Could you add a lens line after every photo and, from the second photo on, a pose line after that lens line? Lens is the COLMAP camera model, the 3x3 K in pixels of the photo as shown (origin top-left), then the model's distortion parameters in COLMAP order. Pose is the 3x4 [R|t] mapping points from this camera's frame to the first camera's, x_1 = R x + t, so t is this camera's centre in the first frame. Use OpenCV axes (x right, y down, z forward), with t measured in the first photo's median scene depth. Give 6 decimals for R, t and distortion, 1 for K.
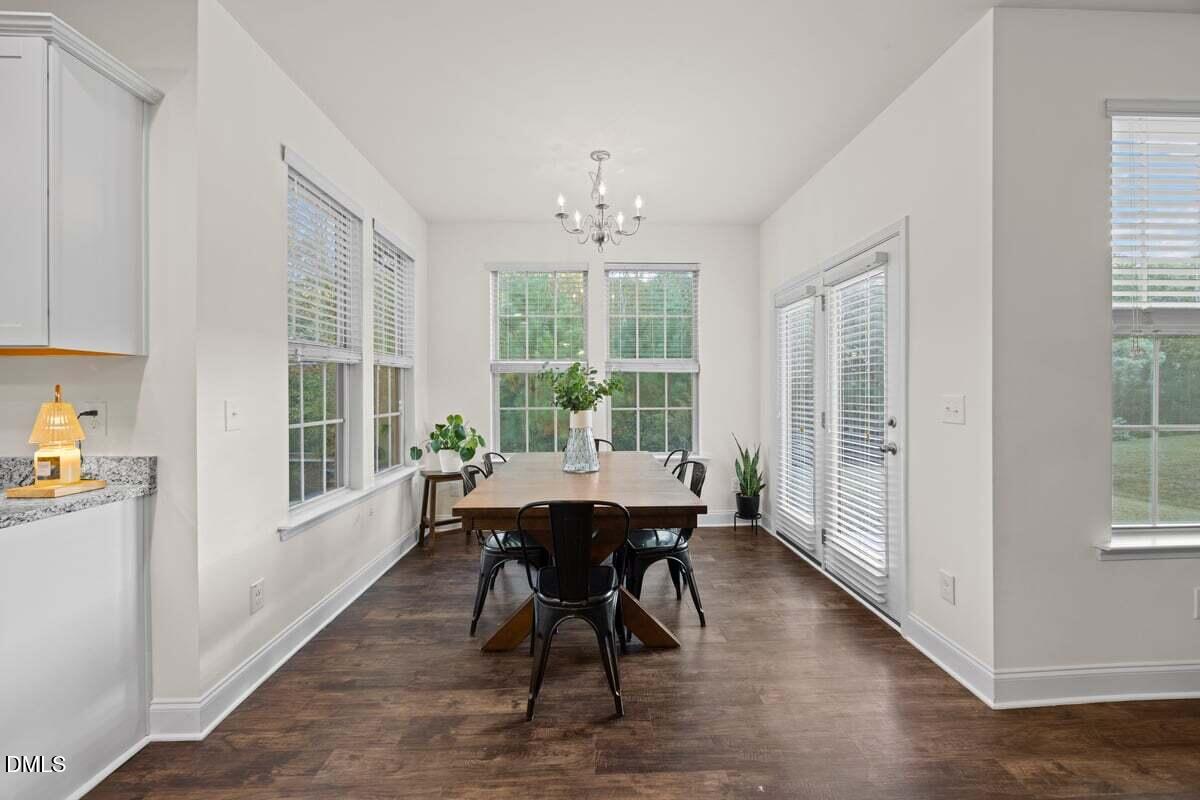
lens RADIAL K [[458.7, 0, 598.6], [0, 458.7, 392.7], [0, 0, 1]] dist [-0.007247, 0.000949]
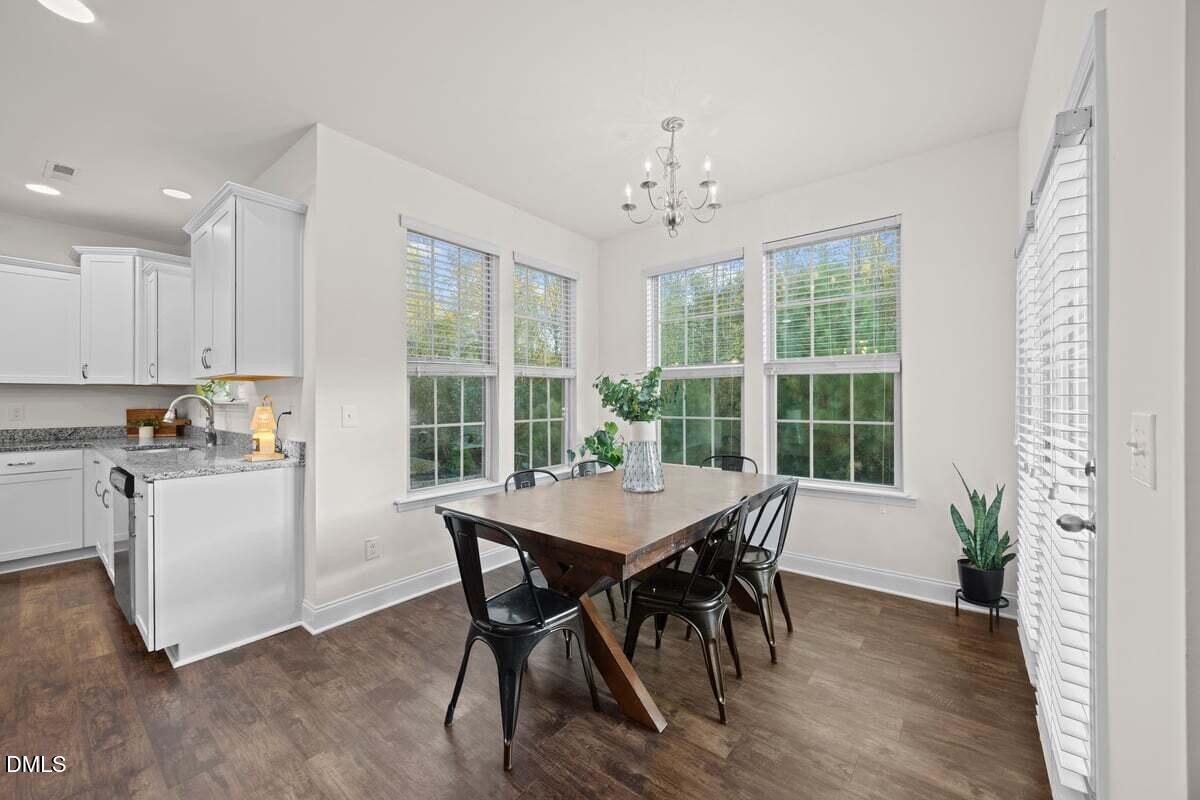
lens RADIAL K [[458.7, 0, 603.8], [0, 458.7, 397.7], [0, 0, 1]] dist [-0.007247, 0.000949]
pose [[0.766422, 0.000791, -0.642337, 0.820945], [-0.001865, 0.999998, -0.000993, -0.011227], [0.642335, 0.001959, 0.766421, 0.476560]]
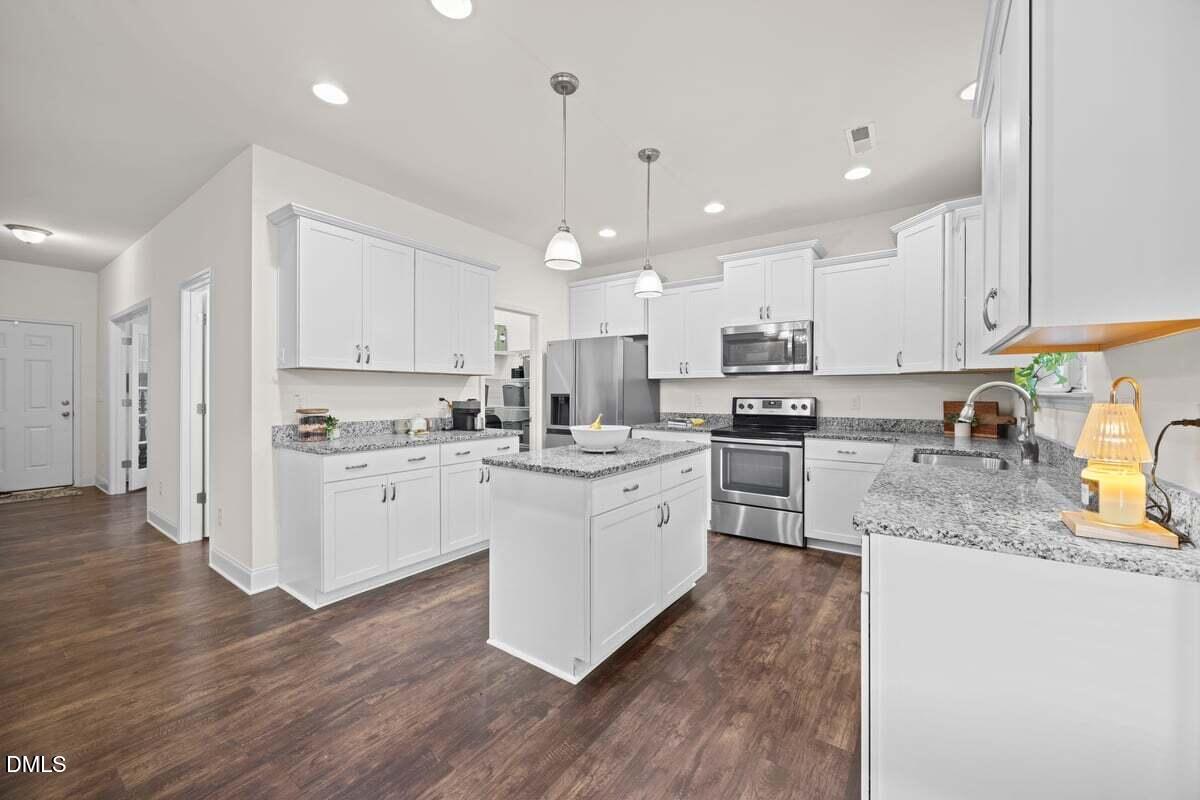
lens RADIAL K [[458.7, 0, 606.0], [0, 458.7, 392.4], [0, 0, 1]] dist [-0.007247, 0.000949]
pose [[-0.602763, 0.004207, -0.797909, -0.166387], [-0.001785, 0.999976, 0.006621, 0.002297], [0.797918, 0.005415, -0.602741, 0.752299]]
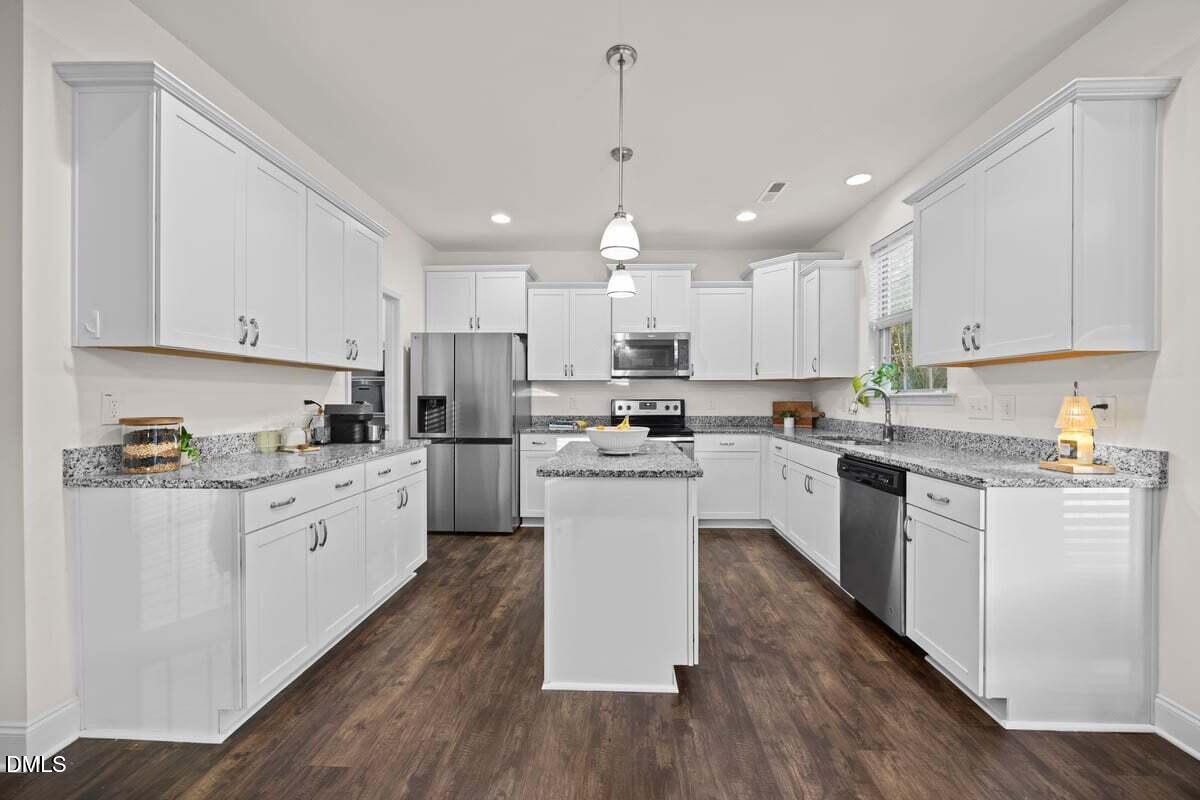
lens RADIAL K [[458.7, 0, 610.3], [0, 458.7, 399.8], [0, 0, 1]] dist [-0.007247, 0.000949]
pose [[-0.066941, 0.008565, -0.997720, 0.093785], [-0.005606, 0.999944, 0.008960, 0.025399], [0.997741, 0.006193, -0.066889, -0.141693]]
